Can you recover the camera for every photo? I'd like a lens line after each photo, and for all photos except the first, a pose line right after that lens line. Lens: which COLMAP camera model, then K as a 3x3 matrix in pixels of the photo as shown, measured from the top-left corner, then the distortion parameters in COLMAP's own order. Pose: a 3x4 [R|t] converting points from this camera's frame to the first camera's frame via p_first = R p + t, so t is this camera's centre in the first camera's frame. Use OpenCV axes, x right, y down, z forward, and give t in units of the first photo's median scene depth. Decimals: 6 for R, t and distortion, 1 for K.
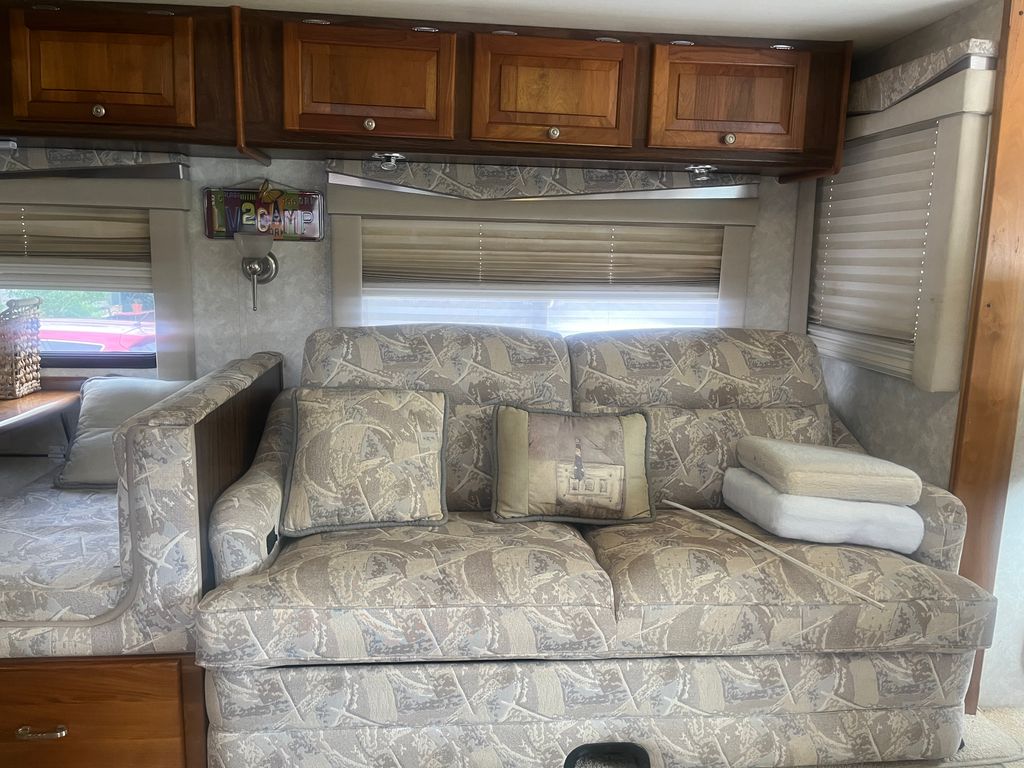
lens RADIAL K [[774.3, 0, 516.2], [0, 774.3, 387.6], [0, 0, 1]] dist [0.062023, -0.085074]
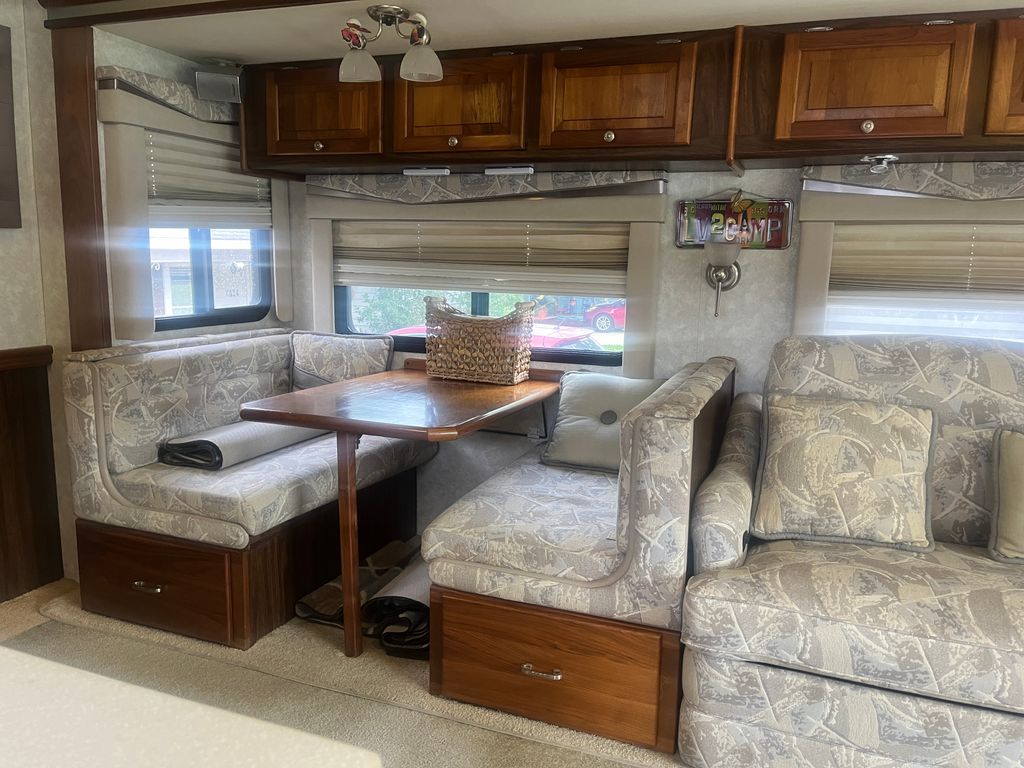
lens RADIAL K [[774.3, 0, 515.1], [0, 774.3, 387.5], [0, 0, 1]] dist [0.062023, -0.085074]
pose [[0.888347, 0.070040, -0.453799, -0.116068], [-0.076293, 0.997075, 0.004541, 0.013685], [0.452790, 0.030588, 0.891093, -0.053441]]
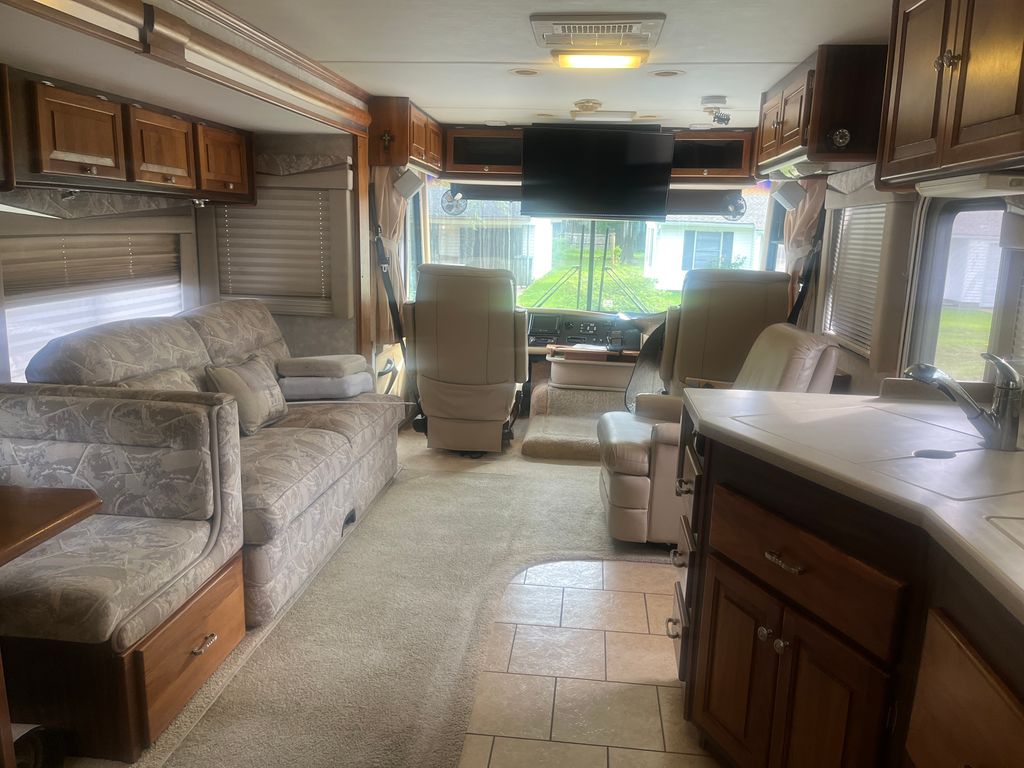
lens RADIAL K [[774.3, 0, 513.6], [0, 774.3, 381.7], [0, 0, 1]] dist [0.062023, -0.085074]
pose [[0.209849, -0.210451, 0.954816, -1.357414], [0.145877, 0.972369, 0.182259, -0.141047], [-0.966790, 0.101039, 0.234751, 0.083640]]
